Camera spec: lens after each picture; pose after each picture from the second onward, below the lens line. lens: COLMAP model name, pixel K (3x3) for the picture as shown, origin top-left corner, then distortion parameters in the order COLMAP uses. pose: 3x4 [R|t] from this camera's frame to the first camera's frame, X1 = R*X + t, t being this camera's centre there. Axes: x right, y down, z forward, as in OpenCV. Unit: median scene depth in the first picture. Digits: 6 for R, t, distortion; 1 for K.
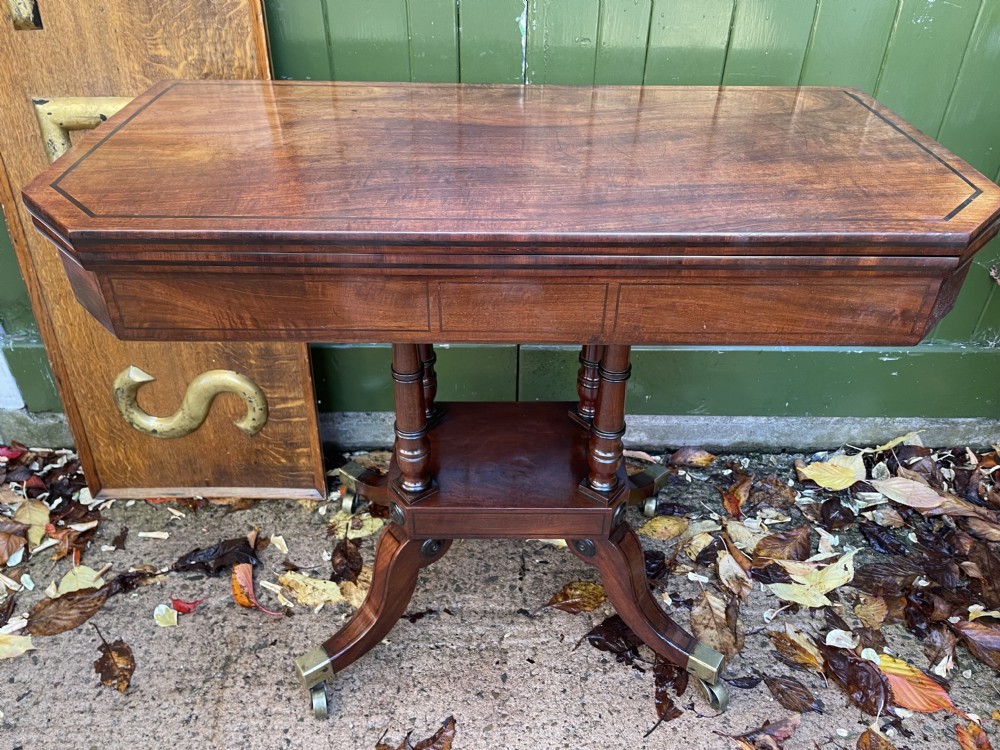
lens RADIAL K [[767.7, 0, 497.8], [0, 767.7, 370.8], [0, 0, 1]] dist [0.076336, -0.111622]
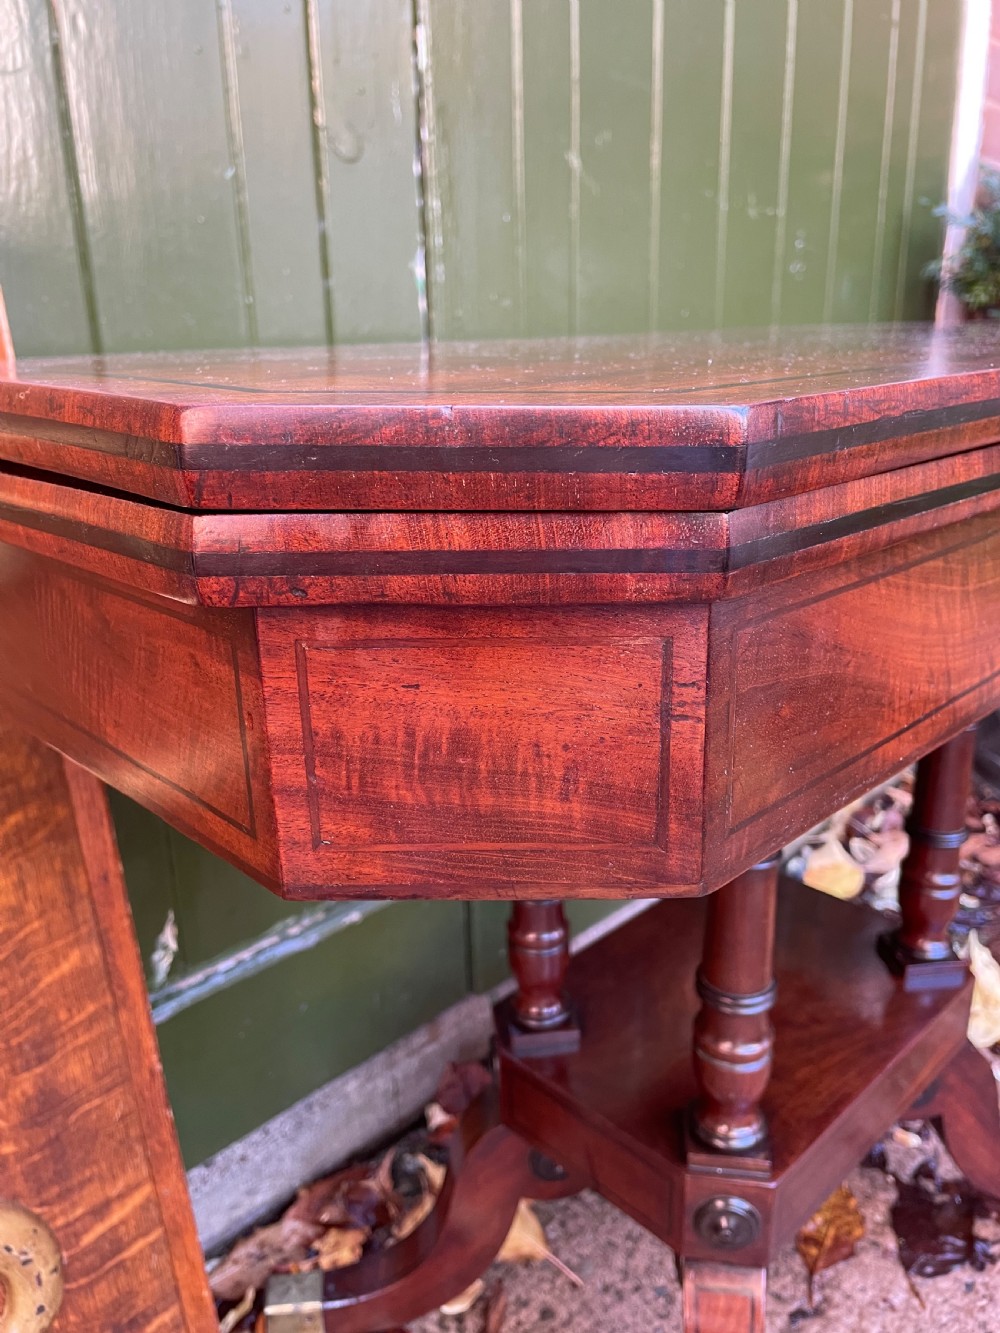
lens RADIAL K [[1067.3, 0, 486.5], [0, 1067.3, 645.1], [0, 0, 1]] dist [-0.001429, -0.031299]
pose [[0.713976, -0.233525, 0.660079, -0.452662], [0.426964, 0.892386, -0.146115, -0.057597], [-0.554923, 0.386153, 0.736849, 0.437900]]
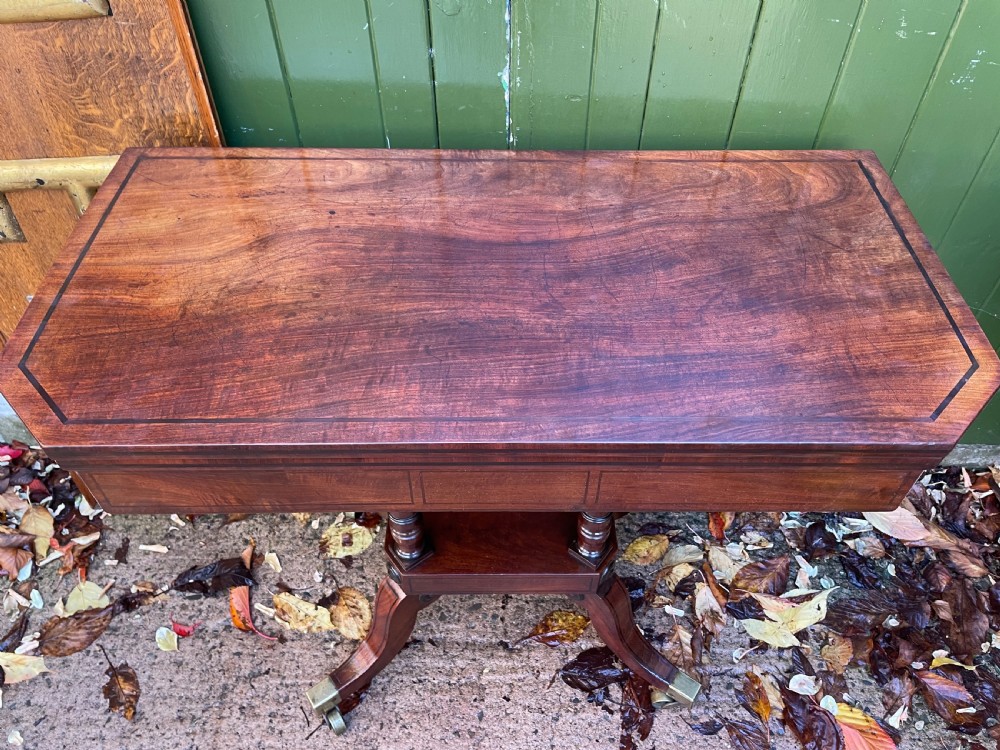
lens RADIAL K [[767.7, 0, 508.0], [0, 767.7, 373.6], [0, 0, 1]] dist [0.076336, -0.111622]
pose [[0.999474, 0.021432, -0.024332, 0.056269], [-0.015651, 0.976074, 0.216873, -0.271782], [0.028398, -0.216378, 0.975897, 0.052893]]
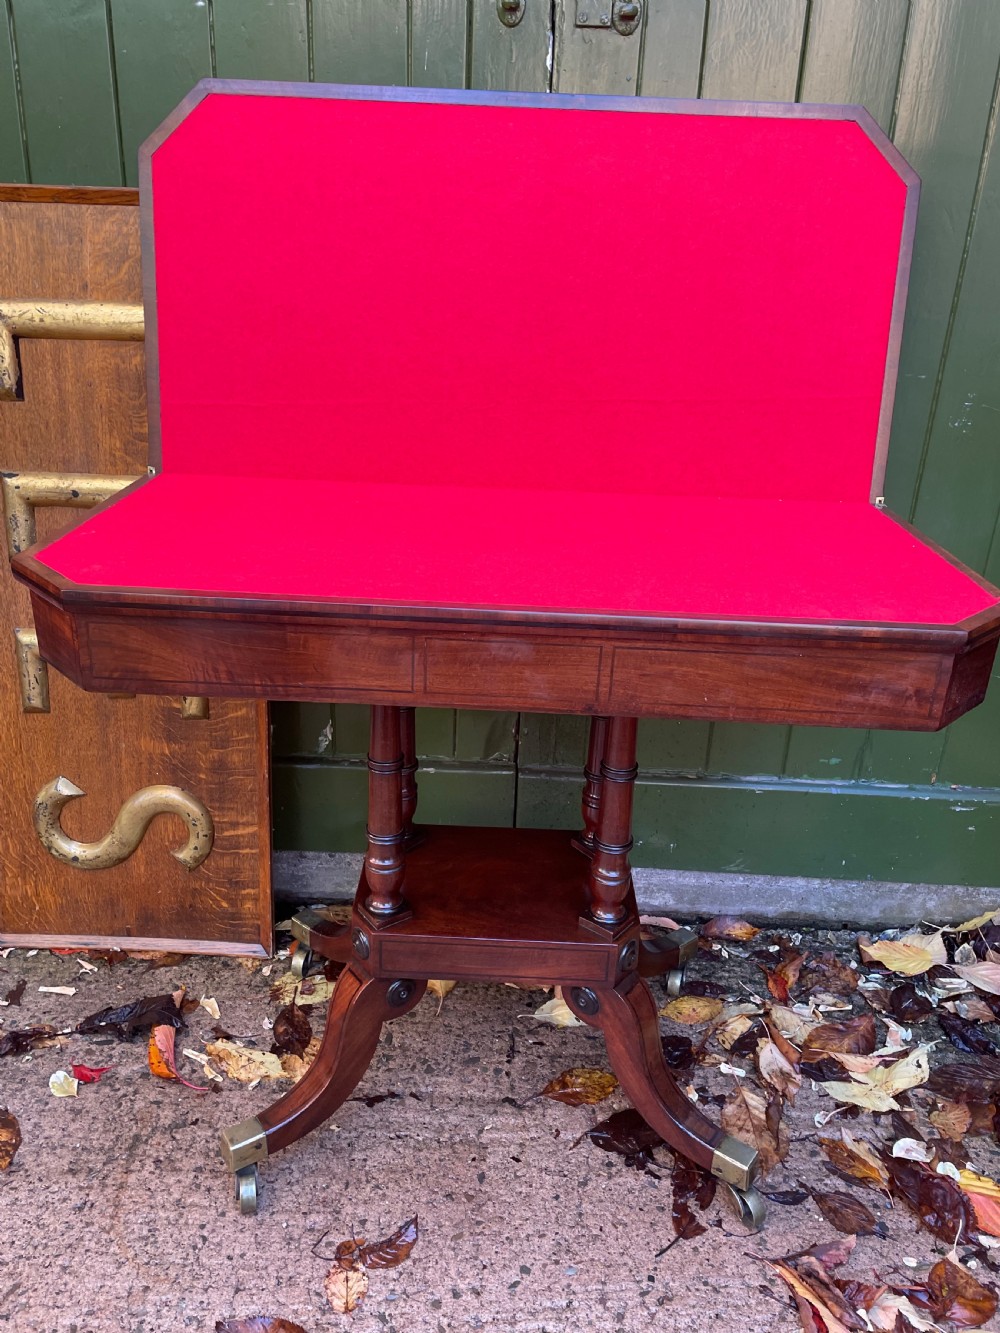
lens RADIAL K [[1023.4, 0, 488.4], [0, 1023.4, 654.0], [0, 0, 1]] dist [0.076336, -0.111622]
pose [[0.999110, 0.036479, -0.021158, 0.016496], [-0.040345, 0.972882, -0.227757, 0.107369], [0.012275, 0.228408, 0.973488, -0.134114]]
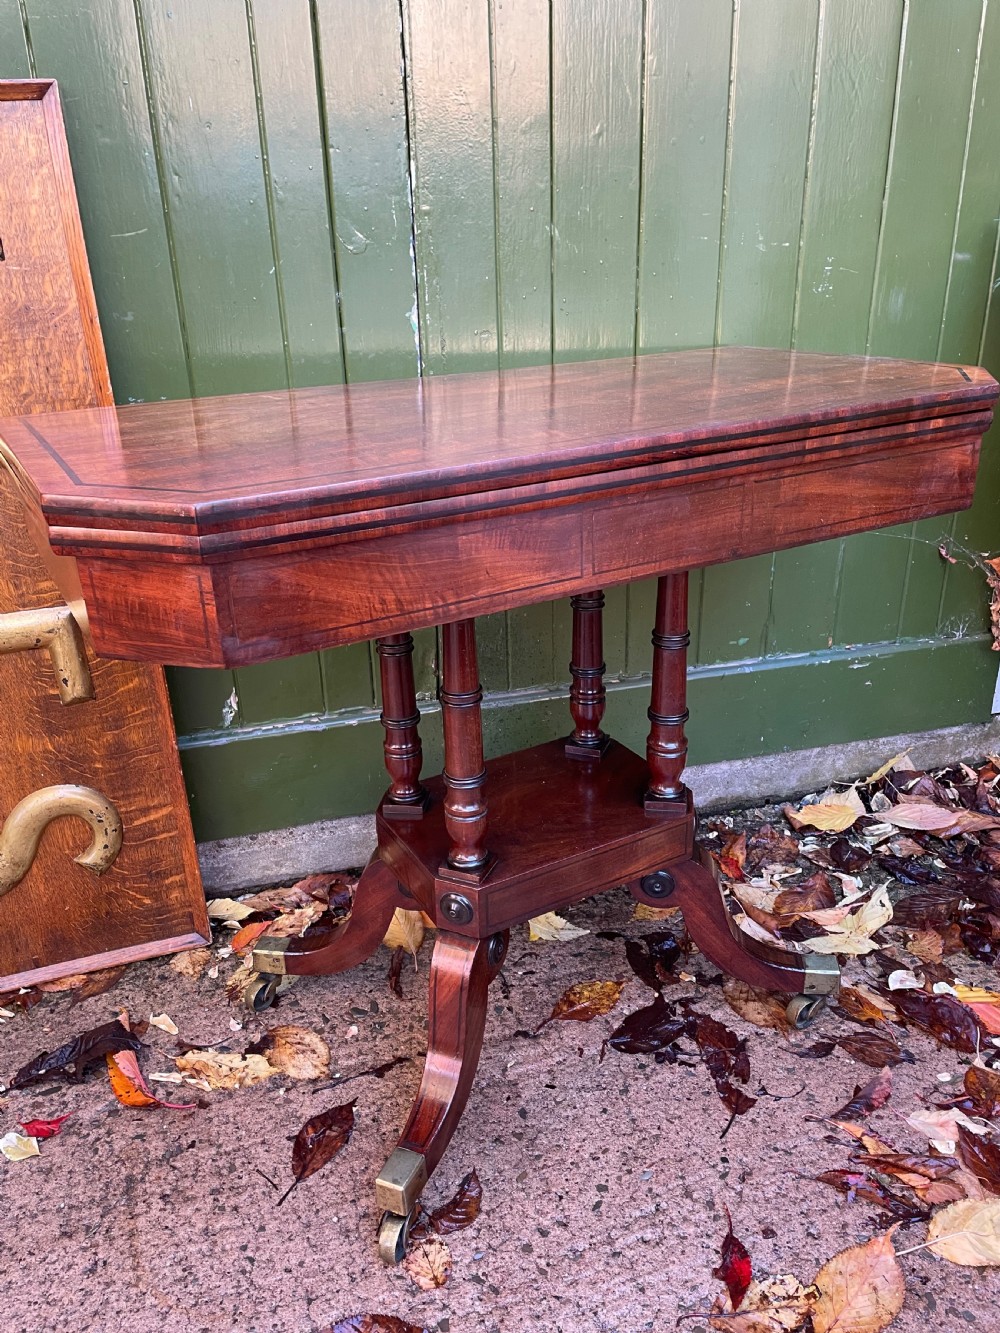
lens RADIAL K [[1023.1, 0, 489.7], [0, 1023.1, 659.5], [0, 0, 1]] dist [0.077231, -0.113057]
pose [[0.968605, -0.130795, 0.211417, -0.160252], [0.174157, 0.963861, -0.201599, 0.155580], [-0.177408, 0.232089, 0.956379, -0.041205]]
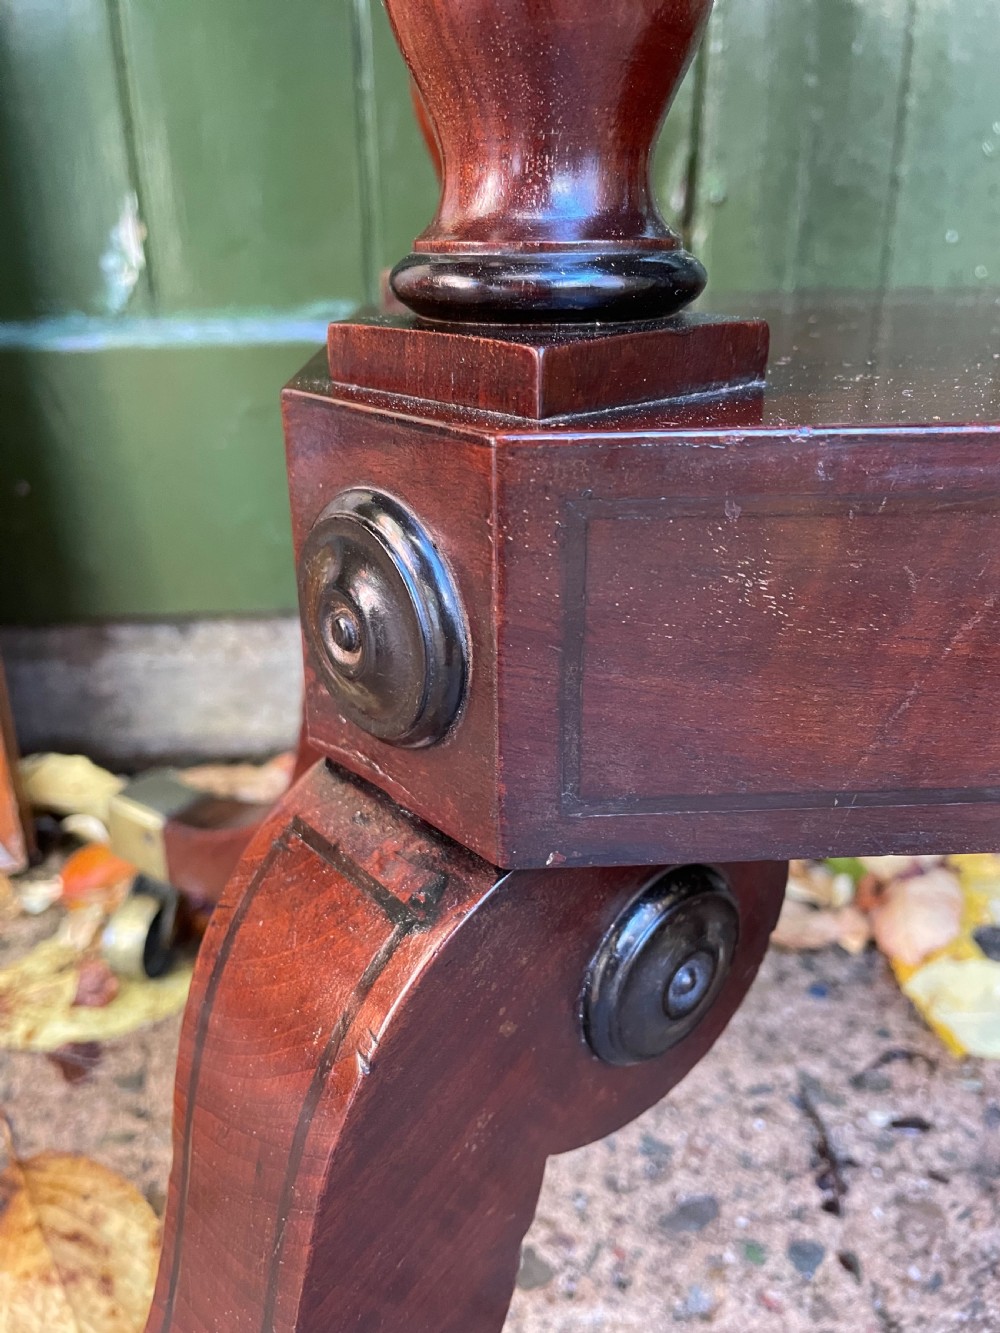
lens RADIAL K [[1023.4, 0, 498.6], [0, 1023.4, 692.9], [0, 0, 1]] dist [0.076336, -0.111622]
pose [[0.999660, -0.024279, 0.009517, -0.059968], [0.025675, 0.980217, -0.196255, 0.192195], [-0.004564, 0.196433, 0.980507, 0.721388]]
